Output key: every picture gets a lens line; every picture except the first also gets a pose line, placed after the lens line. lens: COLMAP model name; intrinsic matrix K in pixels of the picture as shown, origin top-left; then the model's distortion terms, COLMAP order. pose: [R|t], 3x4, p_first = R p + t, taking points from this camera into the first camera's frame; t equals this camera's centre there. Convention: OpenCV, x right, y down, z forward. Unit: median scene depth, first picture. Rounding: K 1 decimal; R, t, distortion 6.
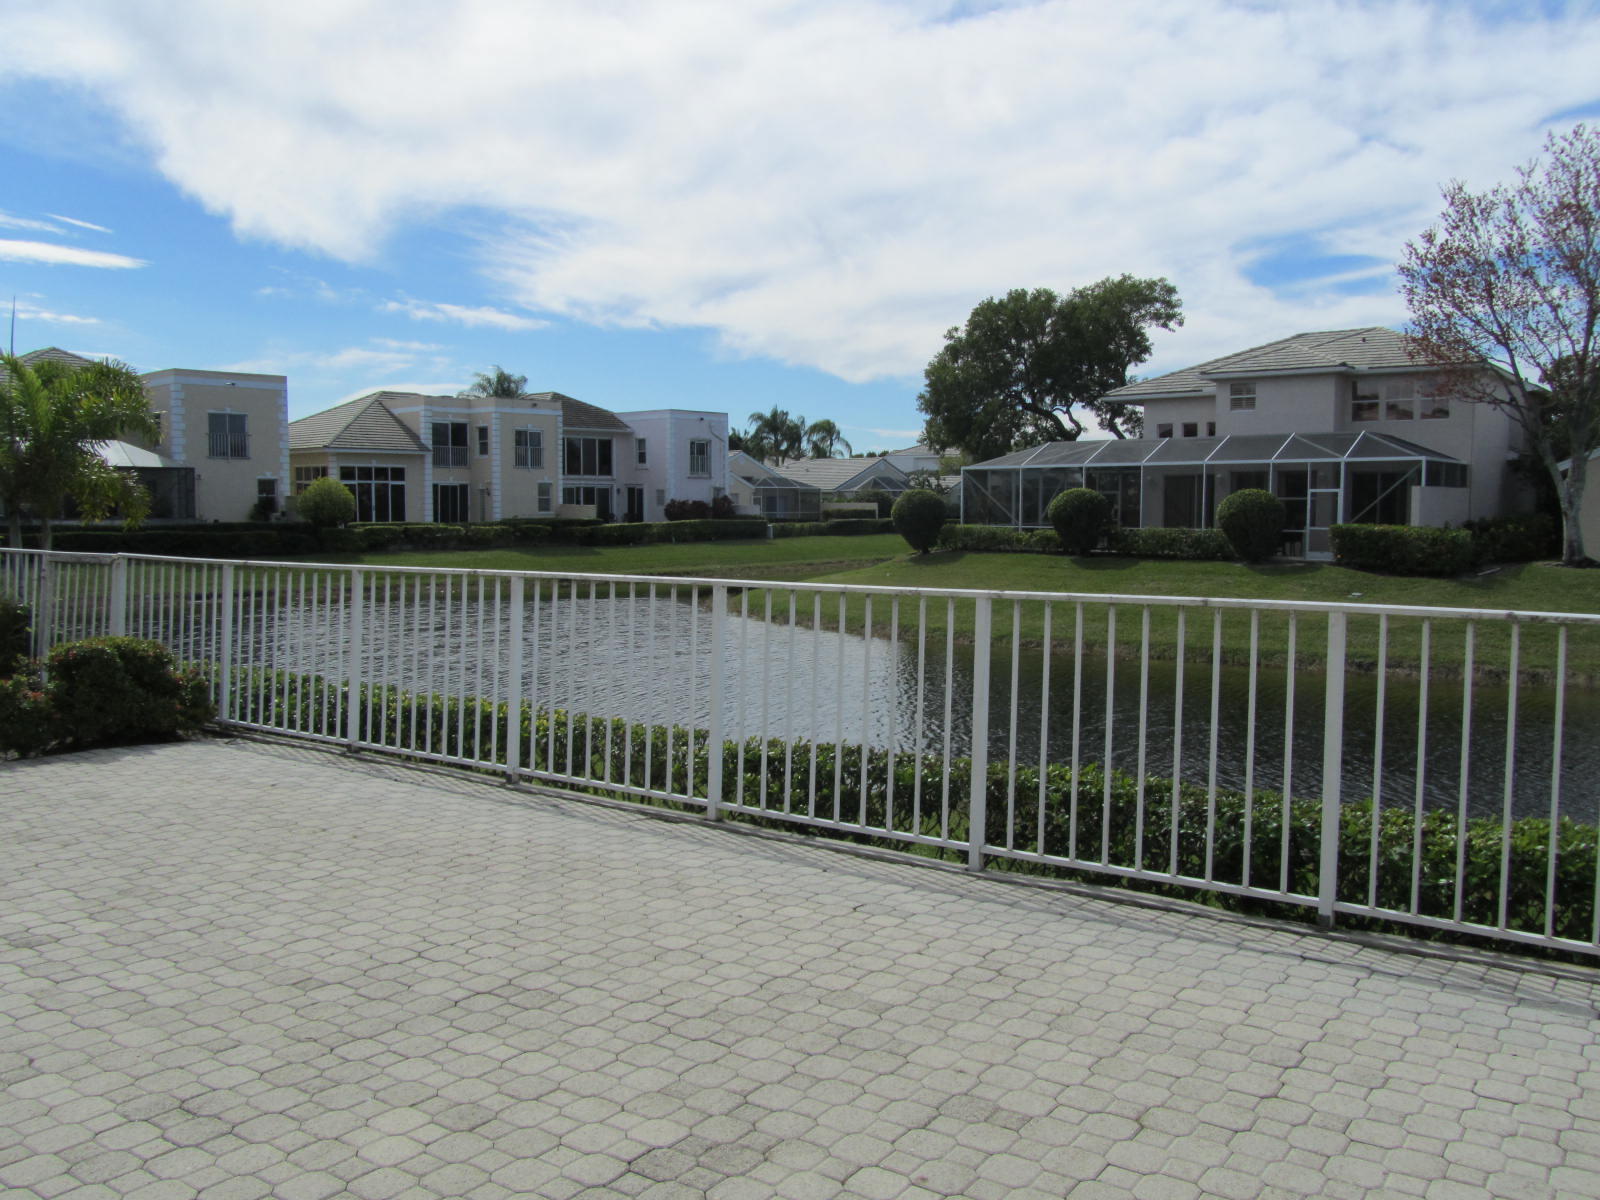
lens RADIAL K [[1306.6, 0, 801.7], [0, 1306.6, 597.3], [0, 0, 1]] dist [-0.011517, -0.012060]
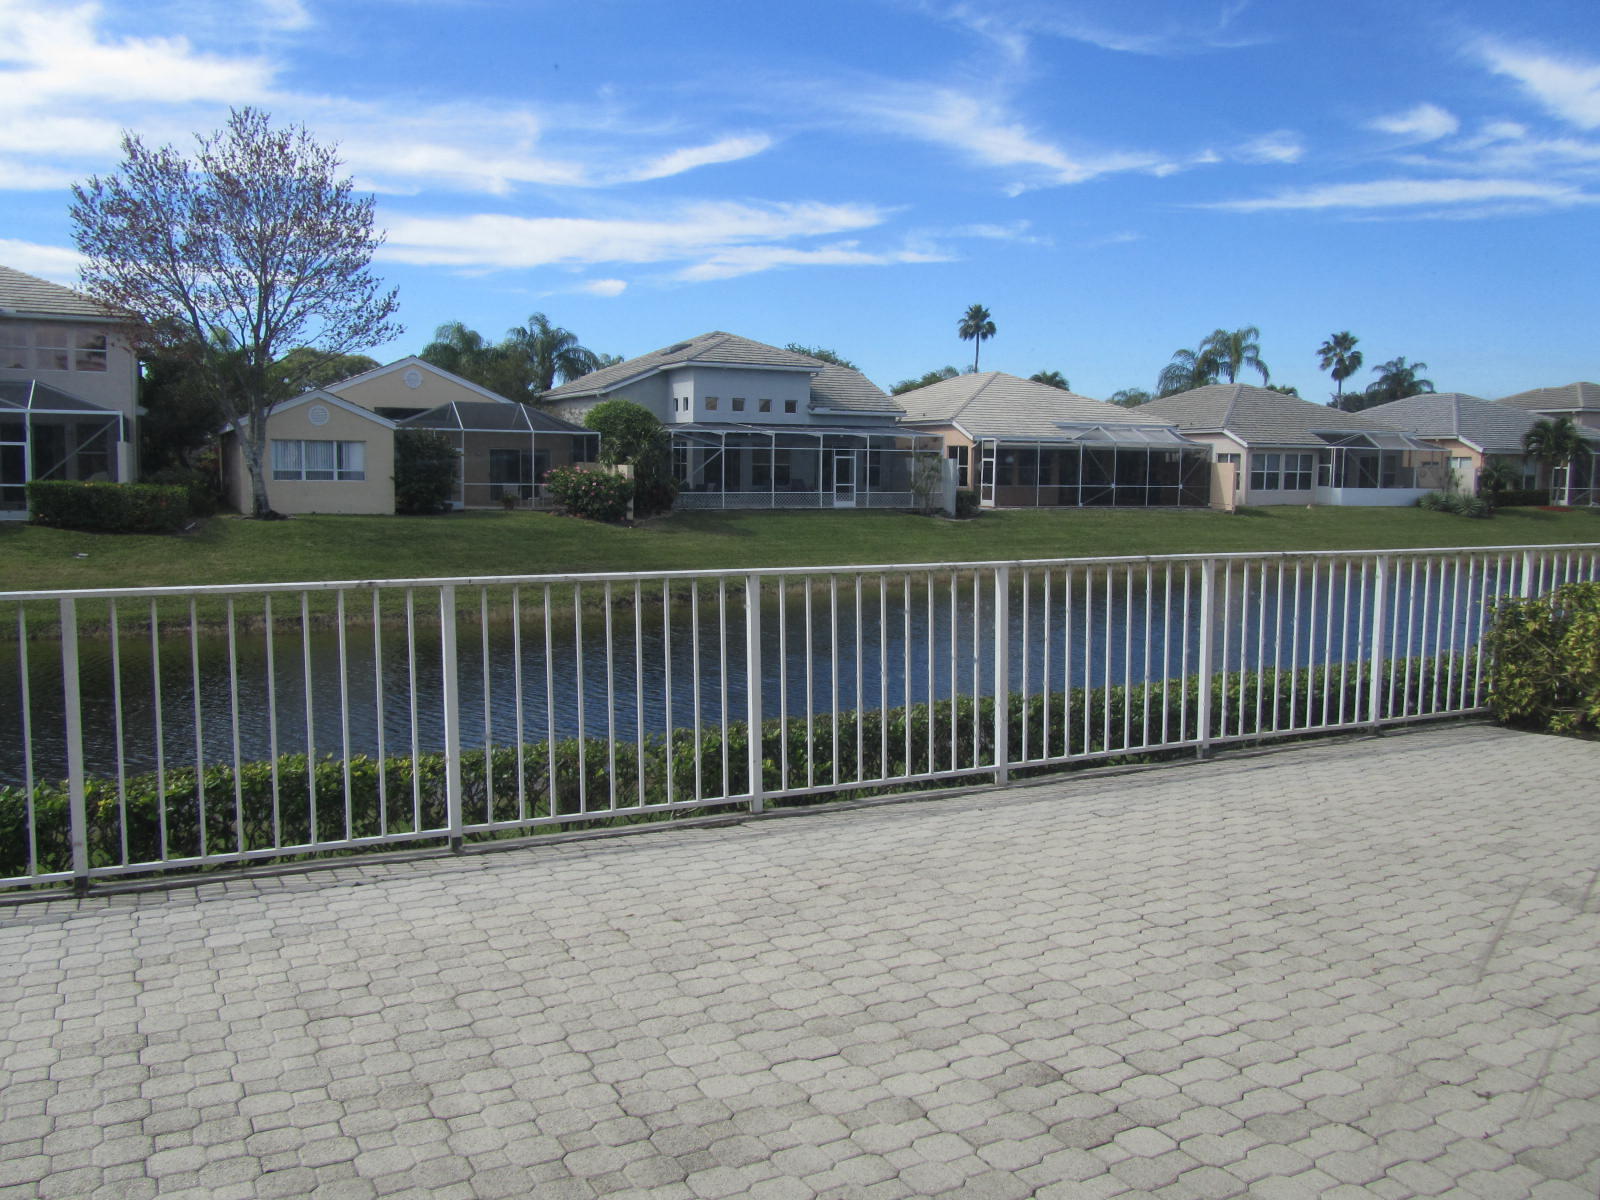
lens RADIAL K [[1306.6, 0, 802.5], [0, 1306.6, 608.9], [0, 0, 1]] dist [-0.011517, -0.012060]
pose [[0.430766, -0.088560, 0.898108, -1.209525], [0.044909, 0.996044, 0.076677, -0.074390], [-0.901346, 0.007303, 0.433039, 0.707375]]
